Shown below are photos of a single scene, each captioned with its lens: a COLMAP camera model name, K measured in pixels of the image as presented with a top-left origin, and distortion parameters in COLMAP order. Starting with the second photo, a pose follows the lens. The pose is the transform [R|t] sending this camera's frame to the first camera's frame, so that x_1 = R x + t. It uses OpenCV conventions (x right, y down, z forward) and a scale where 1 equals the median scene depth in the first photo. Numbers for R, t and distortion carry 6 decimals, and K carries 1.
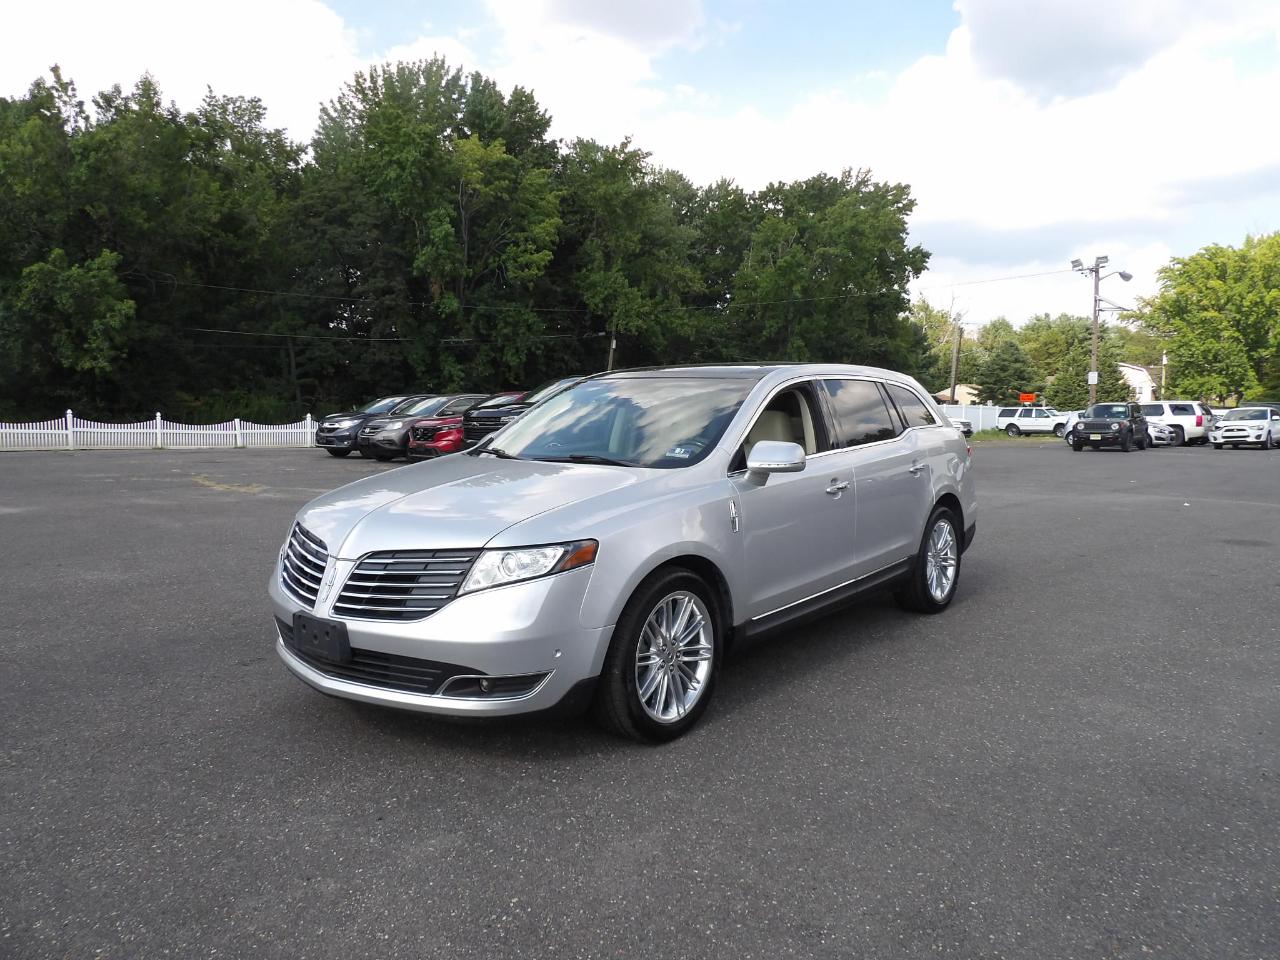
lens RADIAL K [[936.0, 0, 699.3], [0, 936.0, 478.3], [0, 0, 1]] dist [-0.050865, 0.043472]
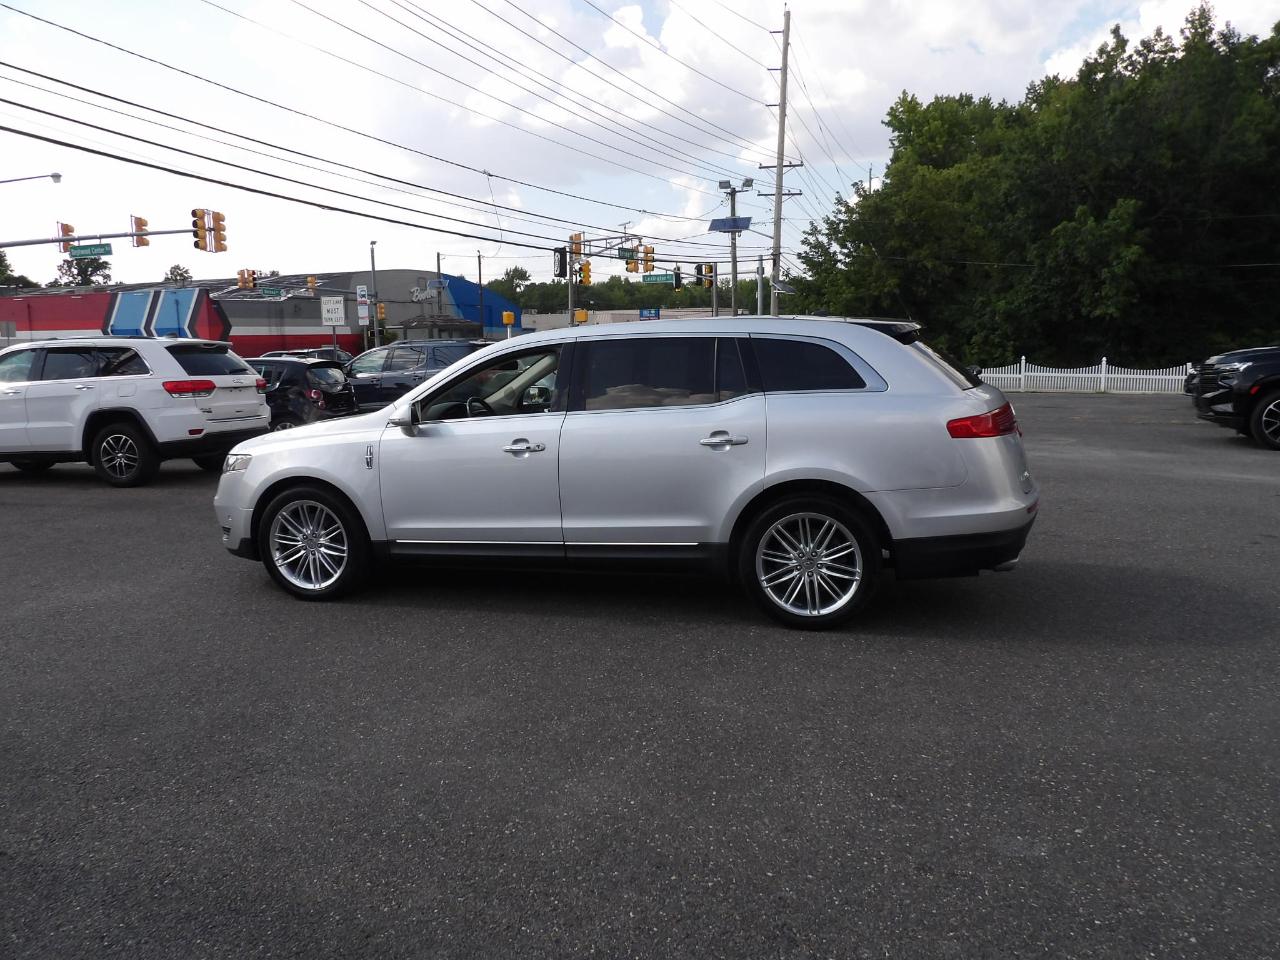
lens RADIAL K [[974.7, 0, 644.9], [0, 974.7, 455.9], [0, 0, 1]] dist [-0.000921, -0.001088]
pose [[0.325011, 0.083952, -0.941977, 0.157235], [-0.049924, 0.996186, 0.071558, -0.008383], [0.944392, 0.023770, 0.327962, 0.098484]]
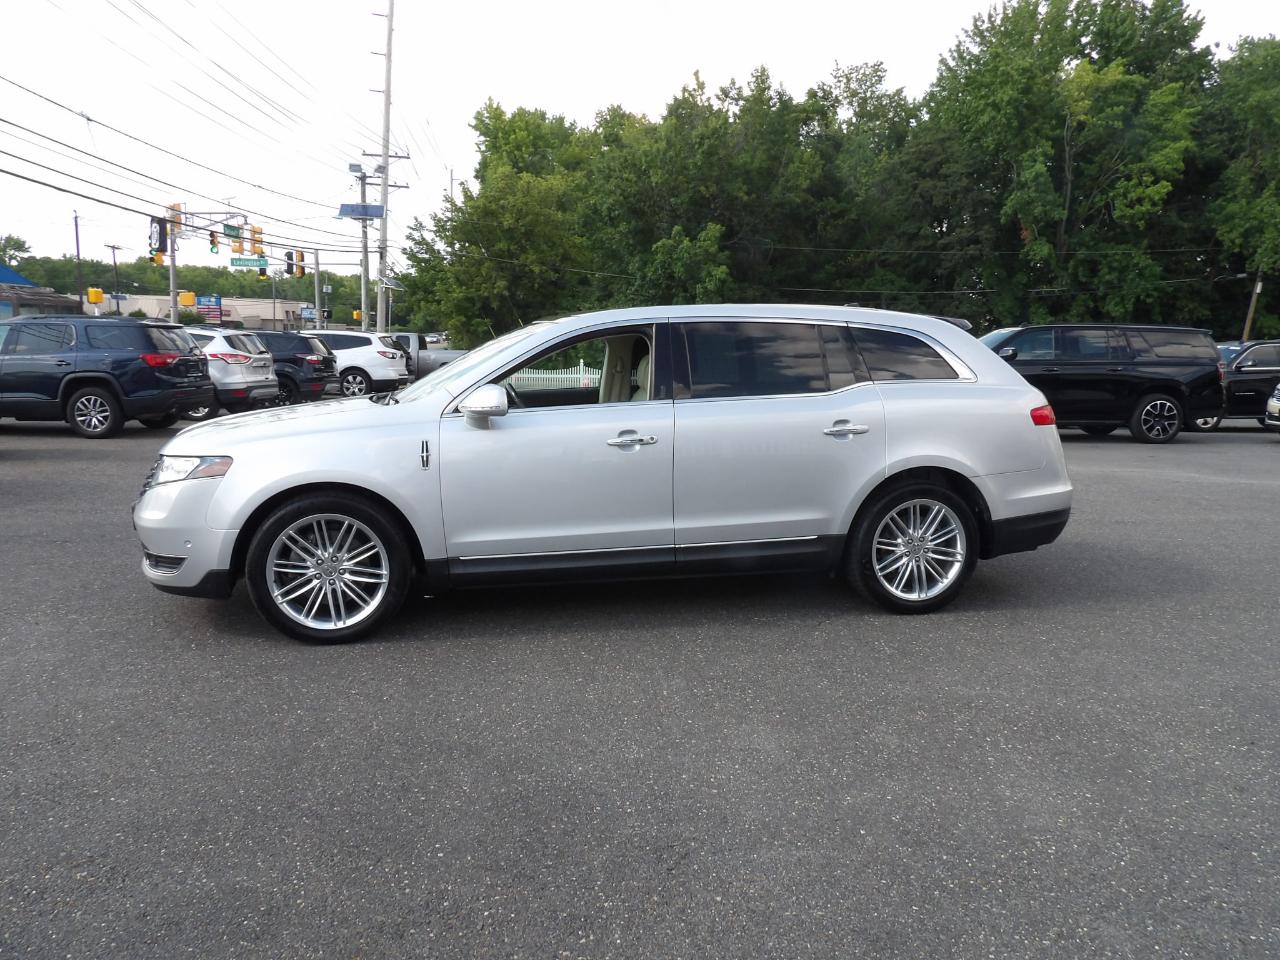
lens RADIAL K [[959.6, 0, 671.5], [0, 959.6, 483.6], [0, 0, 1]] dist [-0.048760, 0.031407]
pose [[0.741928, 0.091146, -0.664256, 0.103479], [-0.058382, 0.995736, 0.071422, -0.002131], [0.667933, -0.014209, 0.744085, 0.041981]]
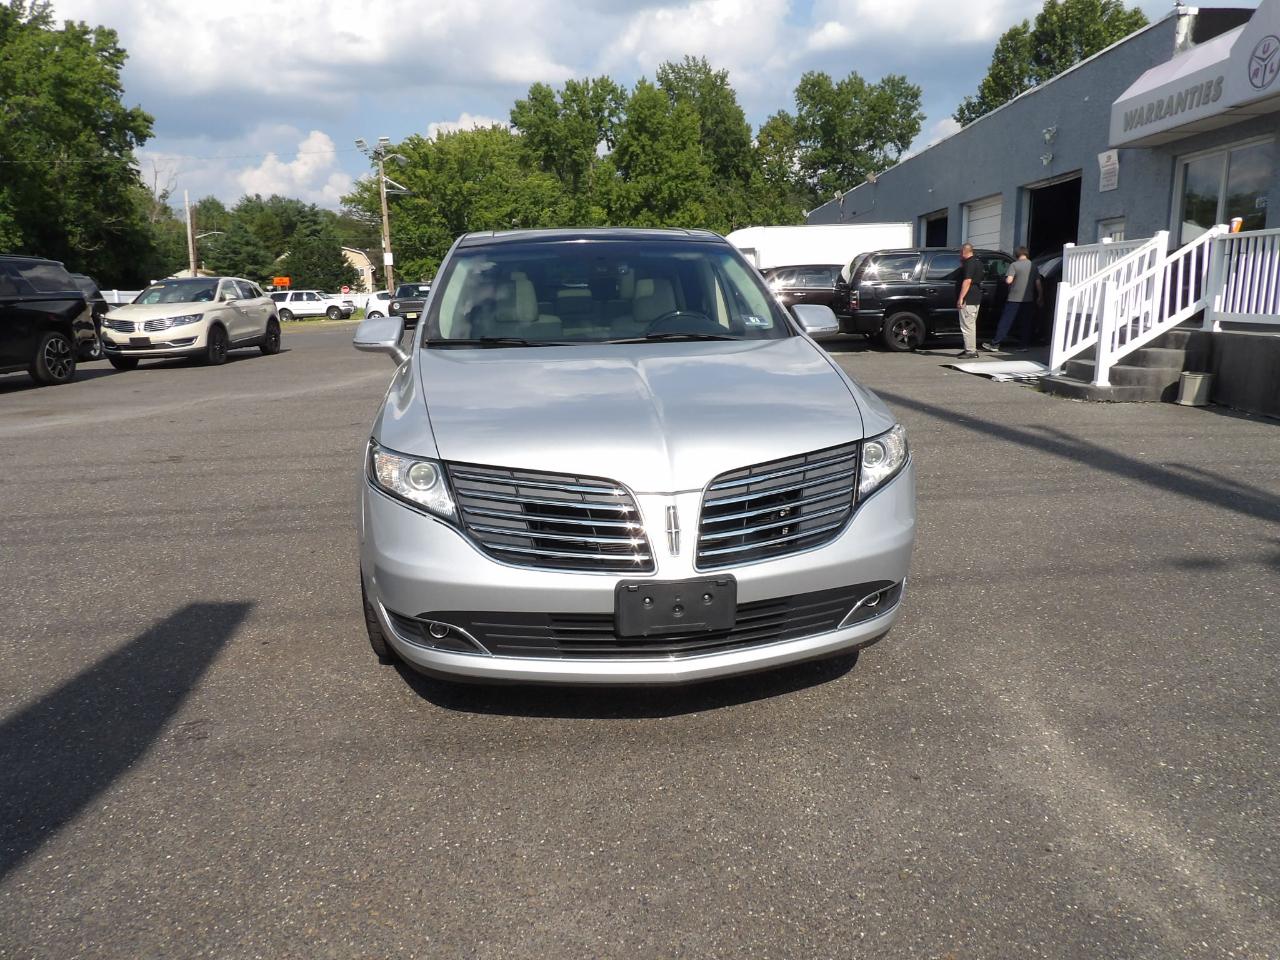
lens RADIAL K [[888.7, 0, 694.9], [0, 888.7, 479.5], [0, 0, 1]] dist [-0.037619, 0.032926]
pose [[0.687092, -0.176728, 0.704750, -0.078737], [0.080699, 0.982528, 0.167709, -0.003146], [-0.722075, -0.058359, 0.689349, 0.049341]]
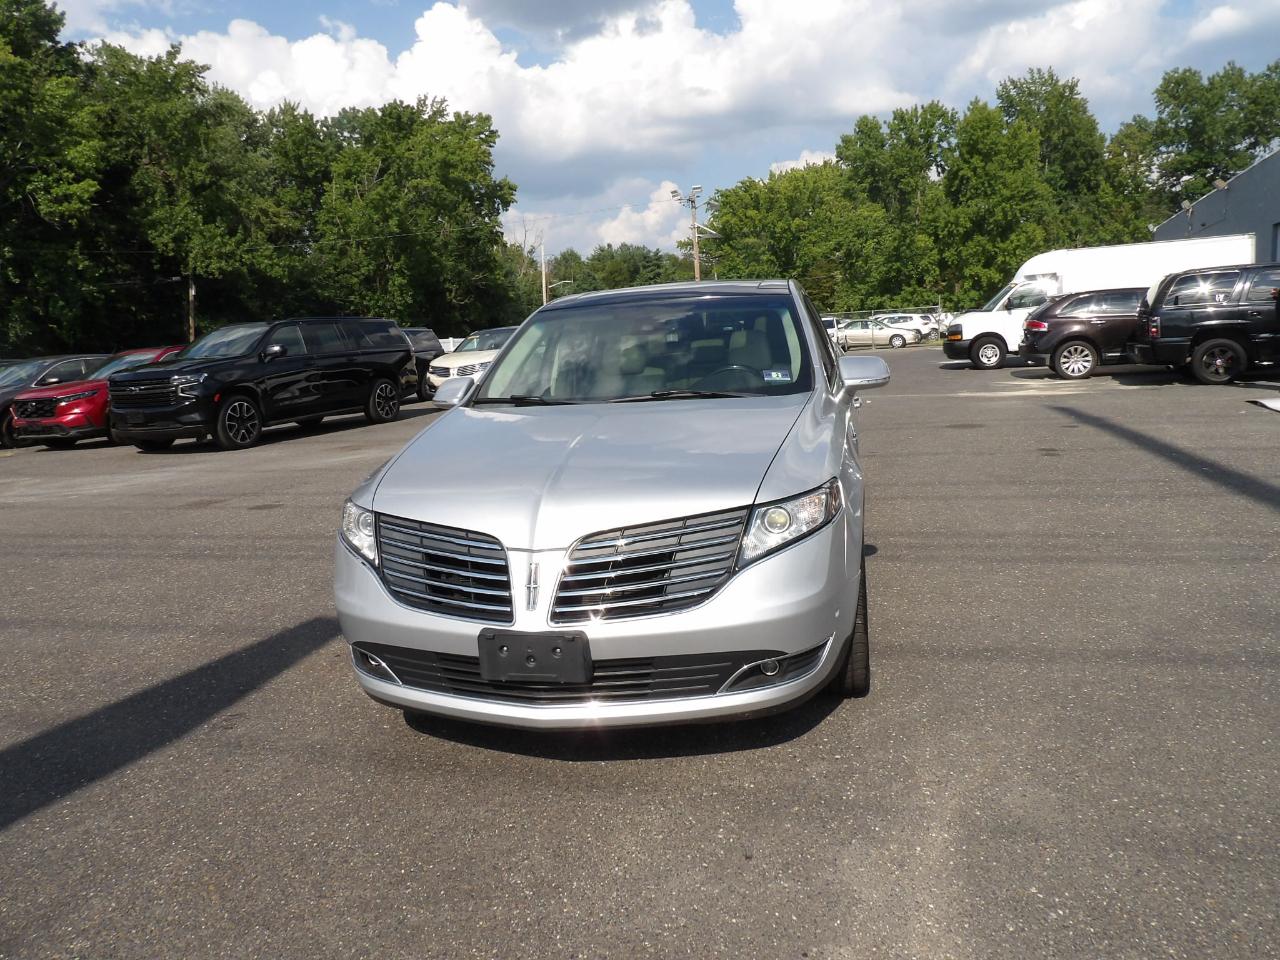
lens RADIAL K [[911.0, 0, 701.8], [0, 911.0, 476.2], [0, 0, 1]] dist [-0.049219, 0.043367]
pose [[0.894630, -0.130126, 0.427439, -0.053514], [0.099195, 0.990622, 0.093961, -0.002628], [-0.435657, -0.041661, 0.899148, 0.026698]]
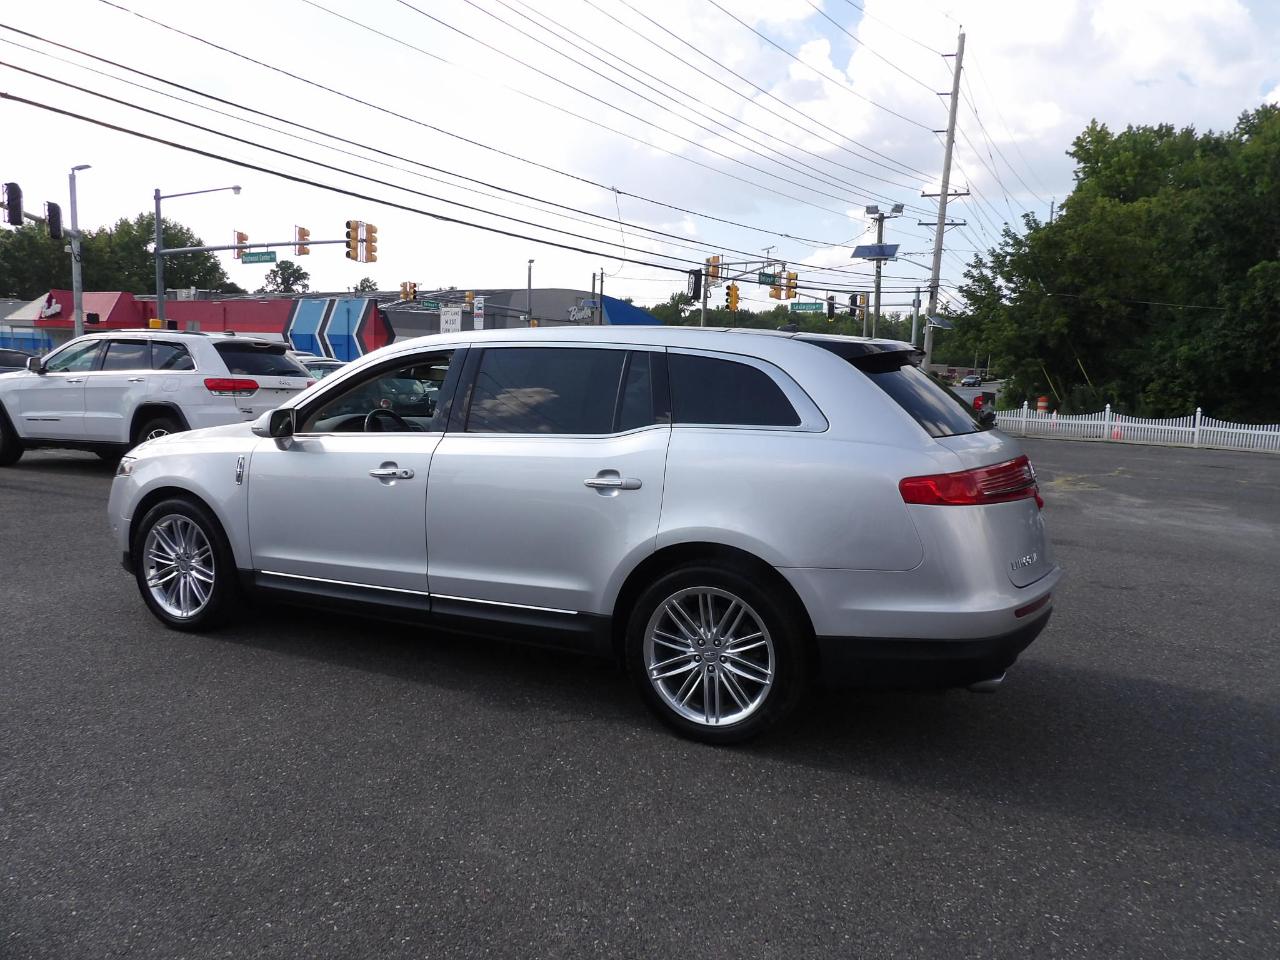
lens RADIAL K [[955.3, 0, 645.9], [0, 955.3, 455.4], [0, 0, 1]] dist [-0.007262, 0.010079]
pose [[0.147457, 0.075473, -0.986185, 0.134379], [-0.108988, 0.992252, 0.059642, -0.010695], [0.983045, 0.098687, 0.154540, 0.139990]]
